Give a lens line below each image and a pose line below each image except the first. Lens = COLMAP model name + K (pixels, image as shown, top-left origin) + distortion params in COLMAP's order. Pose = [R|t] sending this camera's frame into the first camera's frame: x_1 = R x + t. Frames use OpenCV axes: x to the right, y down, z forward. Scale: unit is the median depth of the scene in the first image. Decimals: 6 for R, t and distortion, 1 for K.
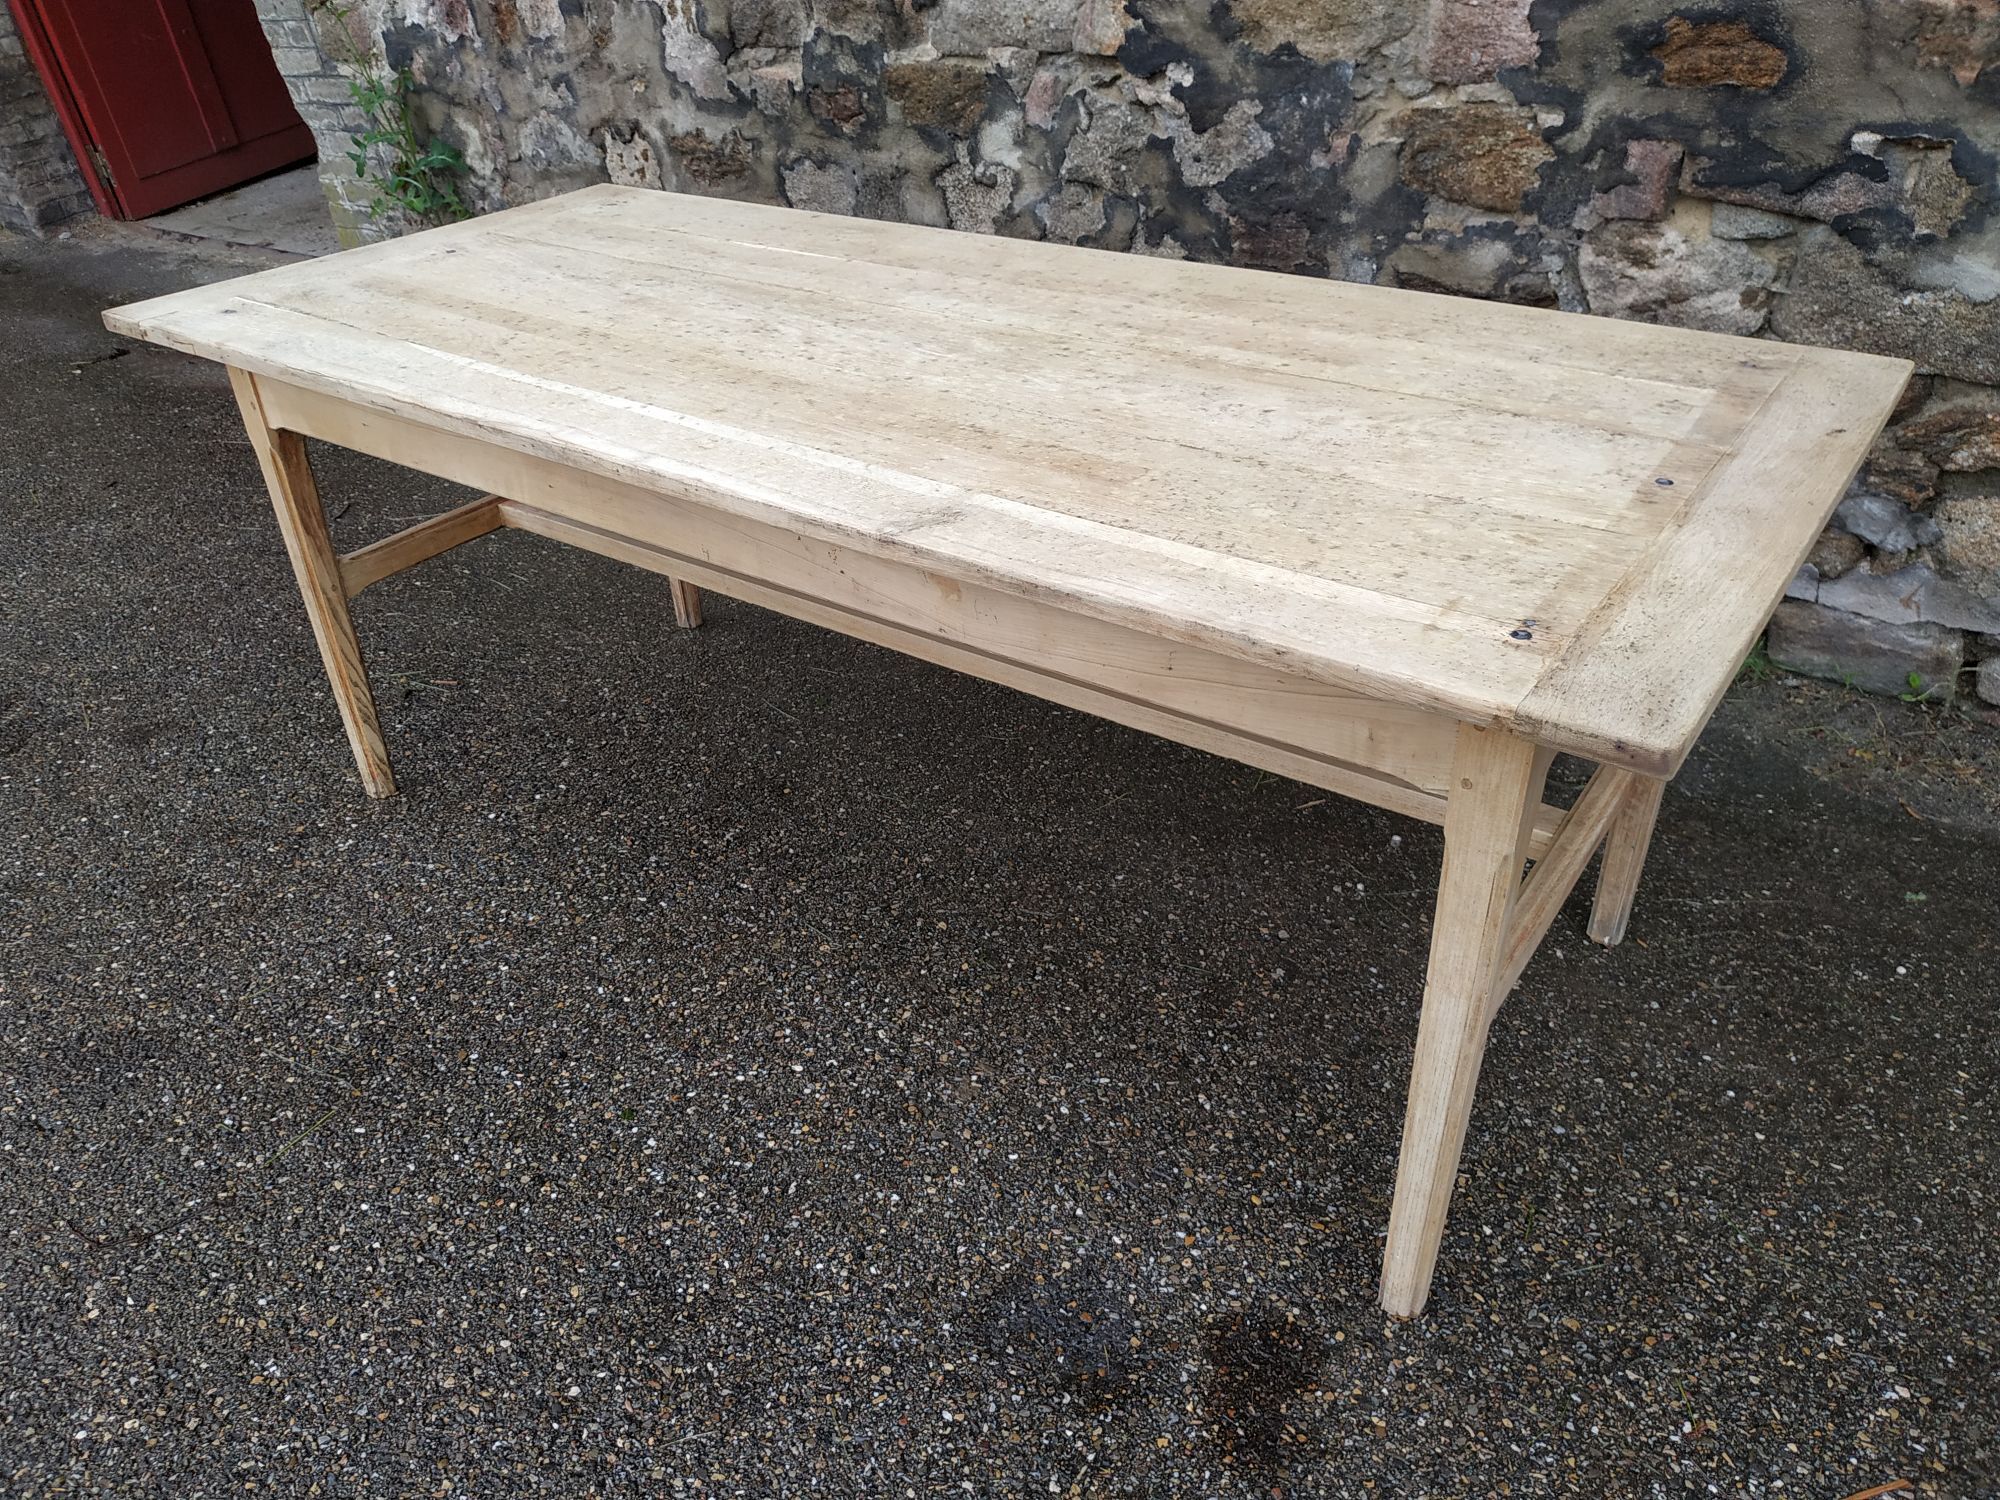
lens RADIAL K [[1475.9, 0, 997.5], [0, 1475.9, 752.9], [0, 0, 1]] dist [-0.011948, 0.000671]
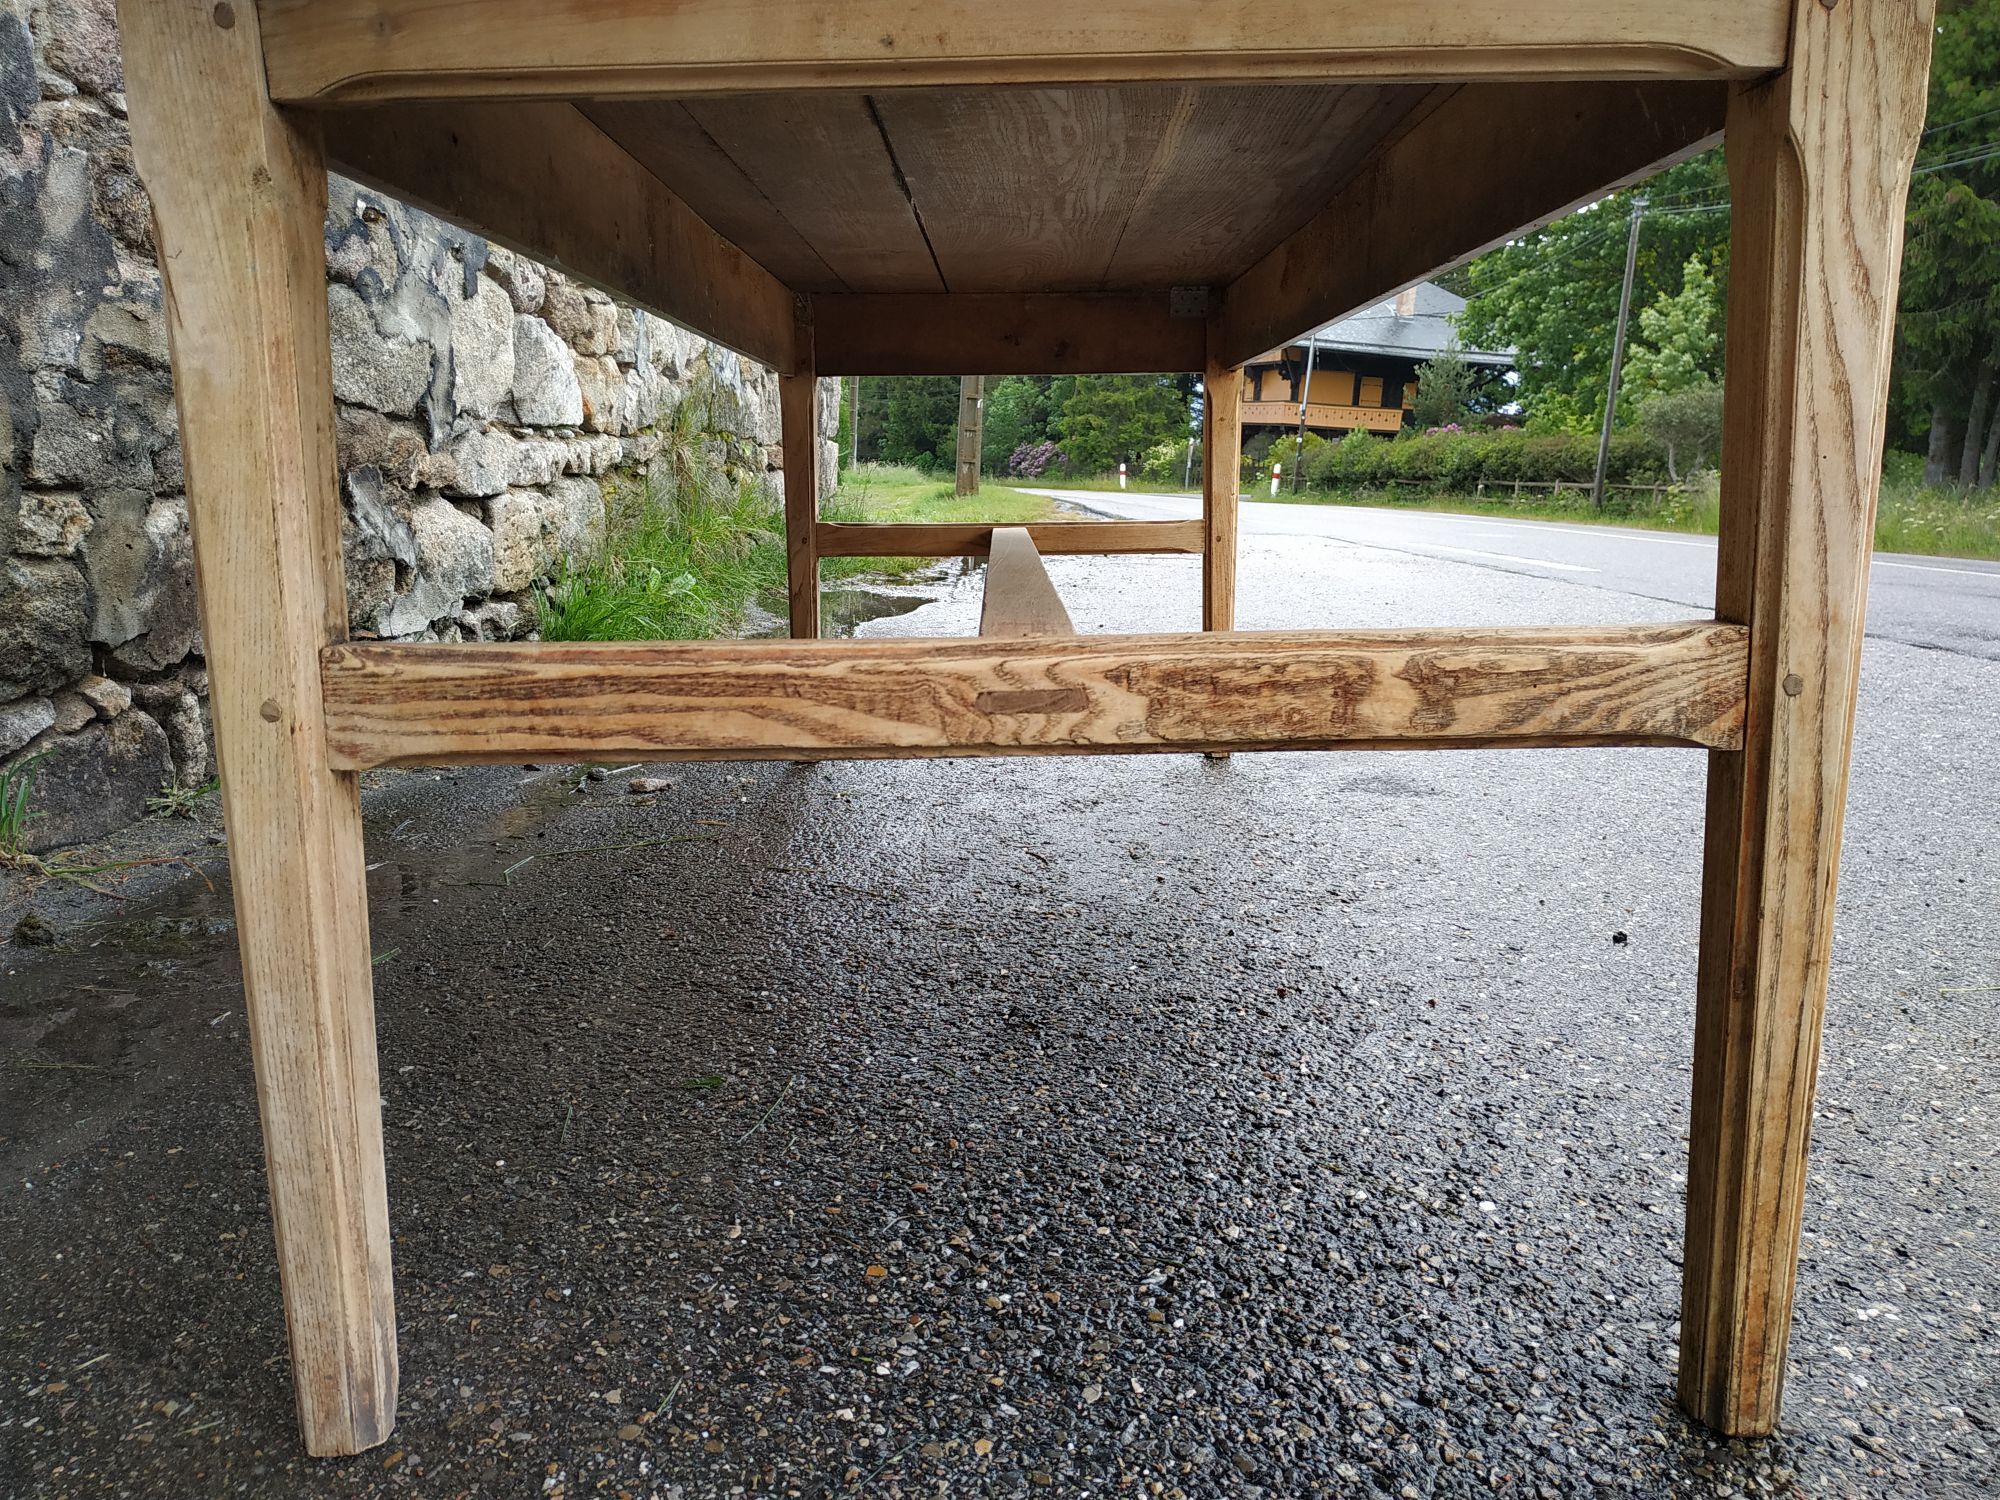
lens RADIAL K [[1444.1, 0, 1001.3], [0, 1444.1, 741.4], [0, 0, 1]] dist [-0.019787, 0.016715]
pose [[-0.580967, -0.103996, 0.807256, -0.611770], [0.466302, 0.770378, 0.434834, -0.313348], [-0.667113, 0.629049, -0.399070, 1.243809]]
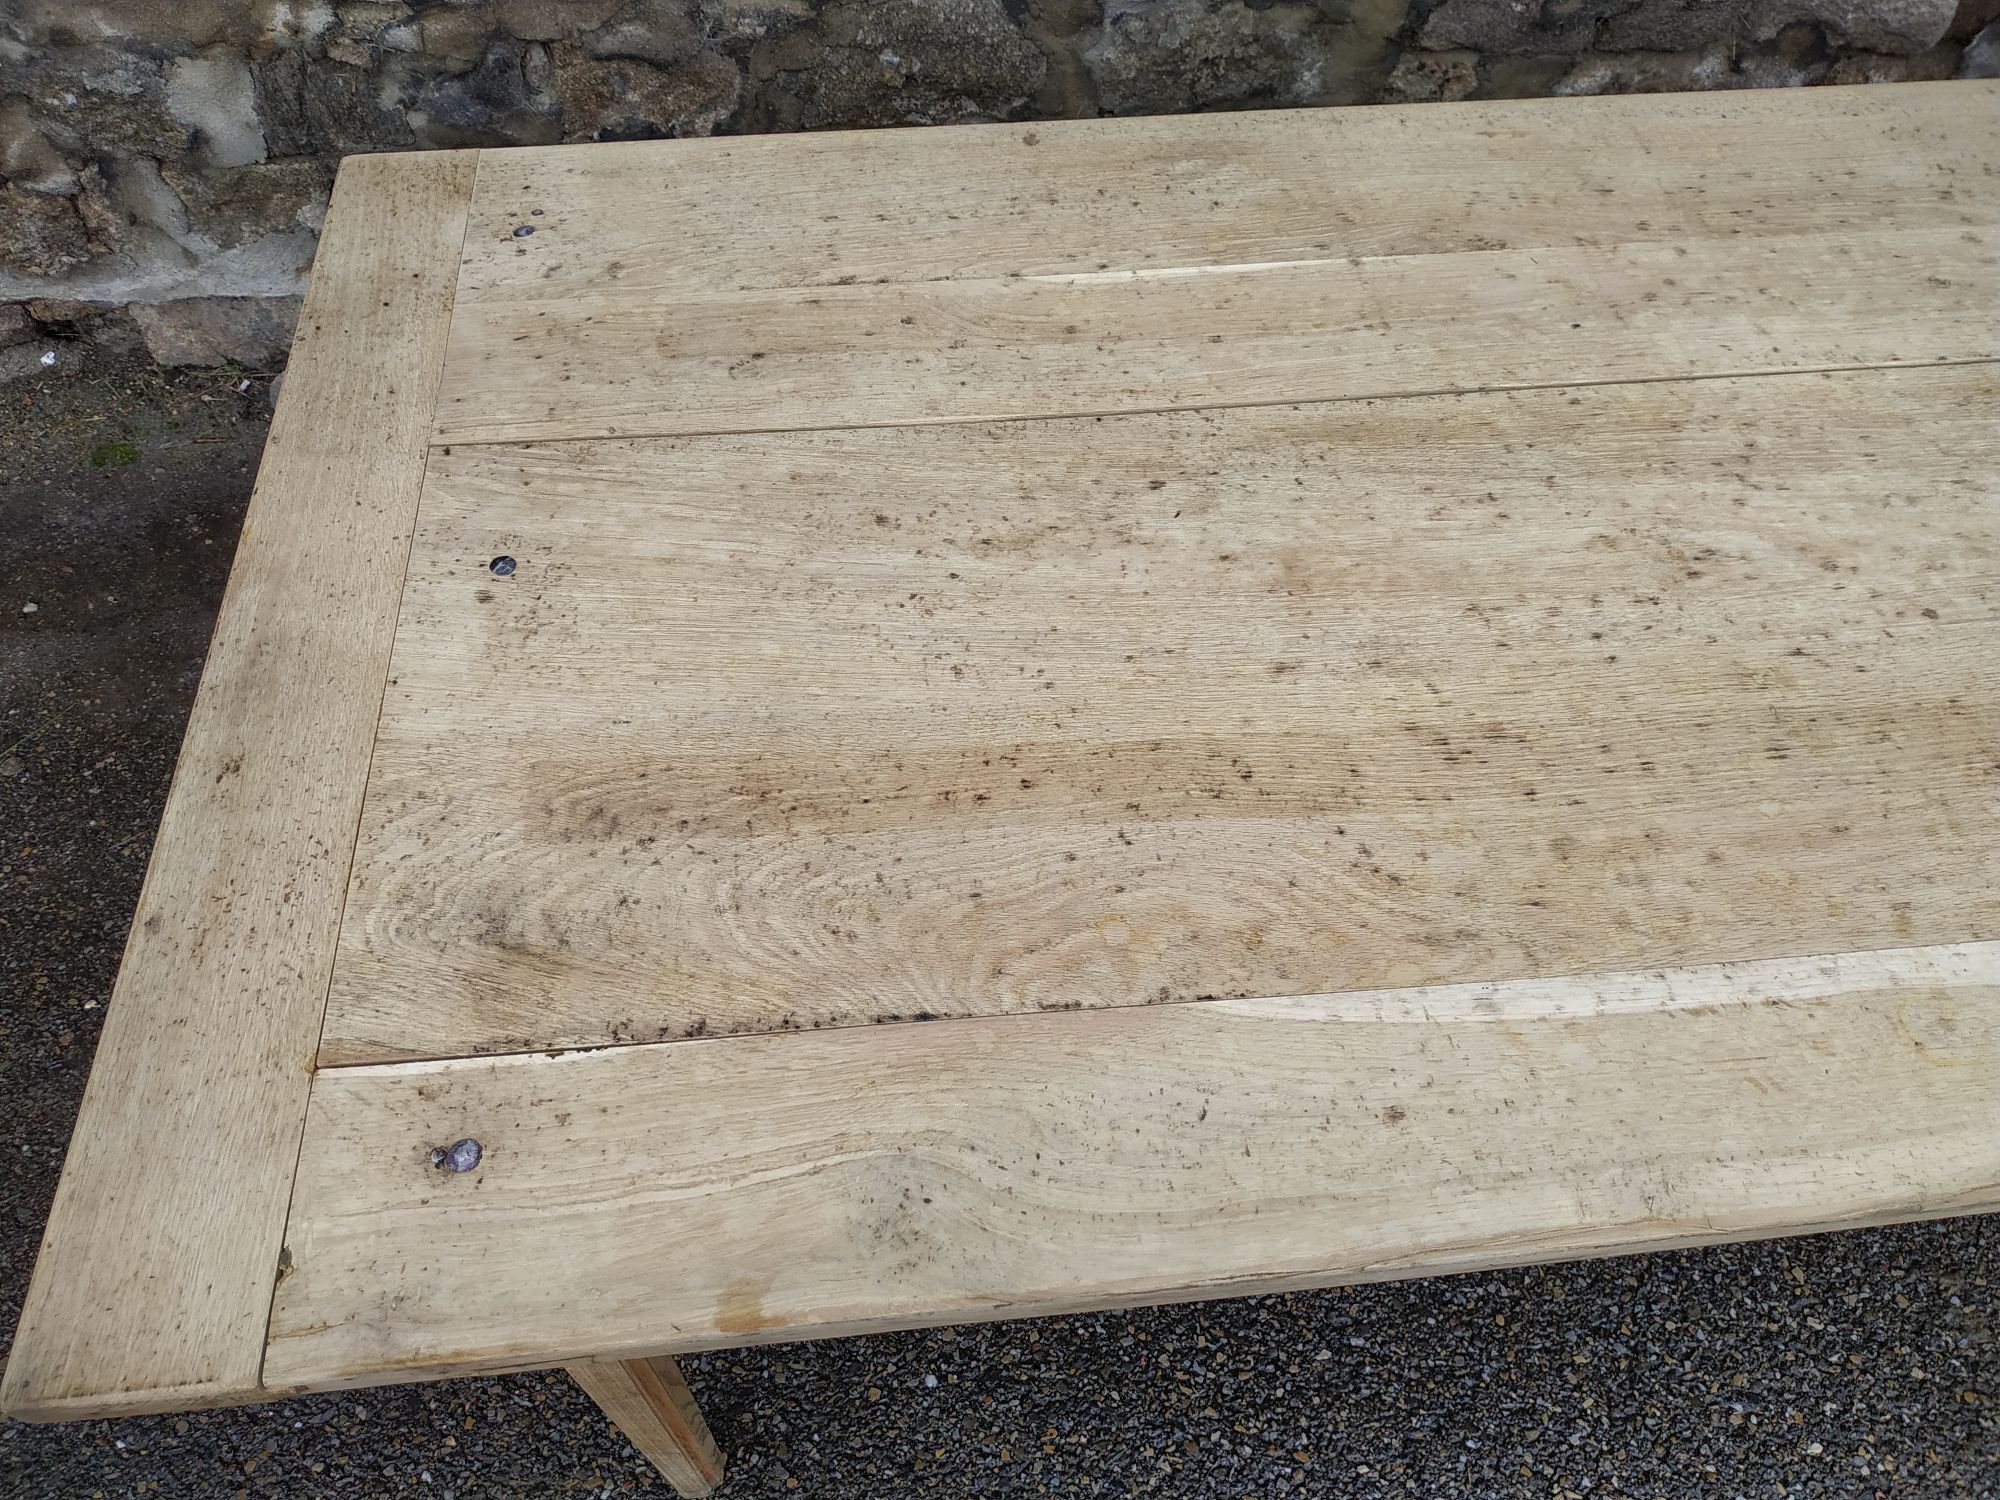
lens RADIAL K [[1469.2, 0, 987.4], [0, 1469.2, 752.4], [0, 0, 1]] dist [-0.005638, -0.009317]
pose [[0.739113, -0.512867, 0.436669, -0.480181], [0.324108, 0.839084, 0.436912, -0.434614], [-0.590479, -0.181399, 0.786402, 0.616909]]
